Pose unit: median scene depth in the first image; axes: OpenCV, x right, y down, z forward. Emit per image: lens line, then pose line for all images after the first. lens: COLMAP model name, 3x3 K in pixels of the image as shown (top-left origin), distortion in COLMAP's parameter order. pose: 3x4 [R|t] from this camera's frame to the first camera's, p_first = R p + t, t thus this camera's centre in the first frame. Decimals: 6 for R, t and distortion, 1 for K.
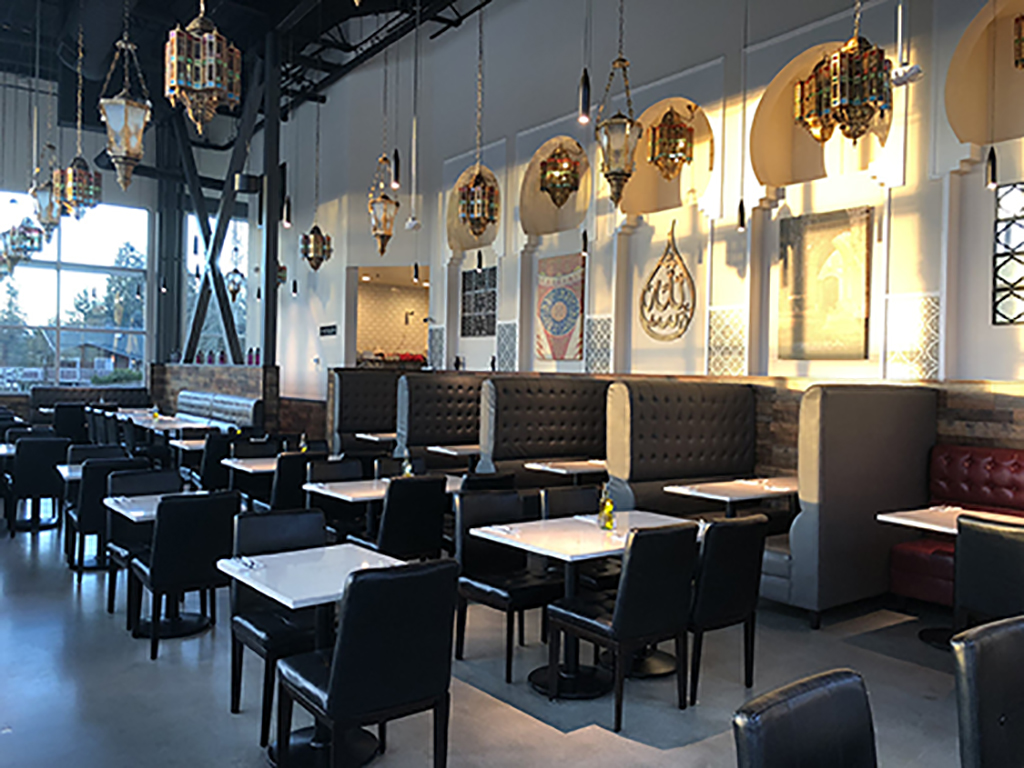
lens RADIAL K [[826.6, 0, 512.0], [0, 826.6, 384.0], [0, 0, 1]] dist [0.030437, -0.042807]
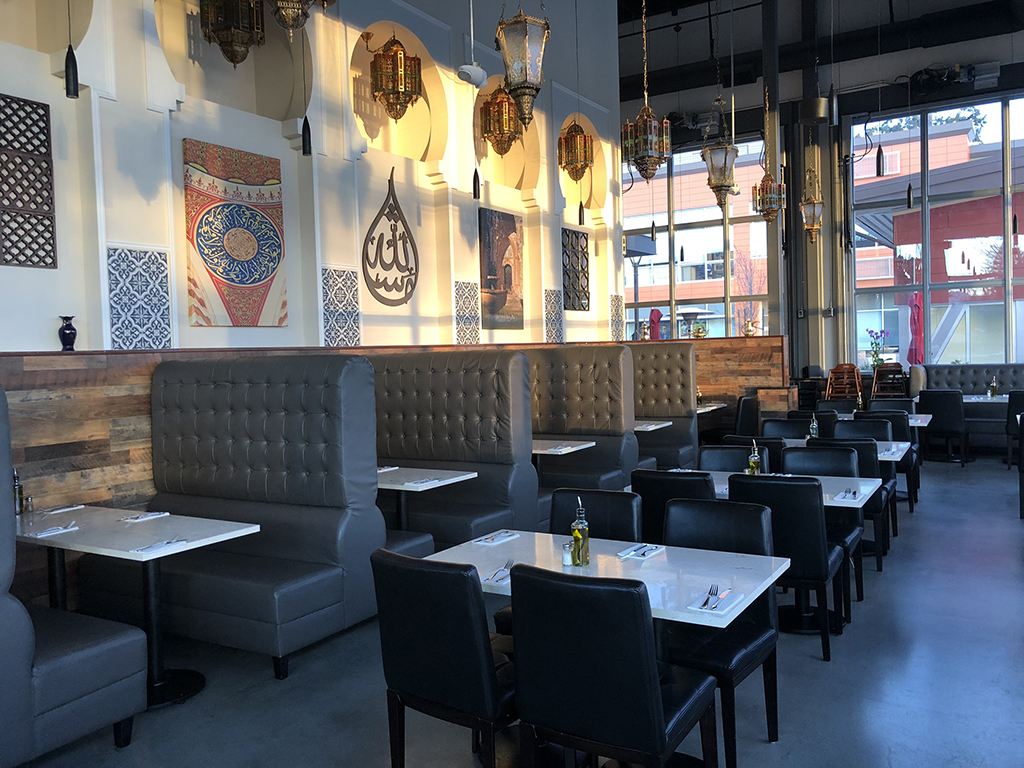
lens RADIAL K [[826.6, 0, 512.0], [0, 826.6, 384.0], [0, 0, 1]] dist [0.030437, -0.042807]
pose [[-0.394192, -0.048227, 0.917762, -0.605149], [0.031319, 0.997337, 0.065861, -0.022620], [-0.918494, 0.054705, -0.391632, 1.130603]]
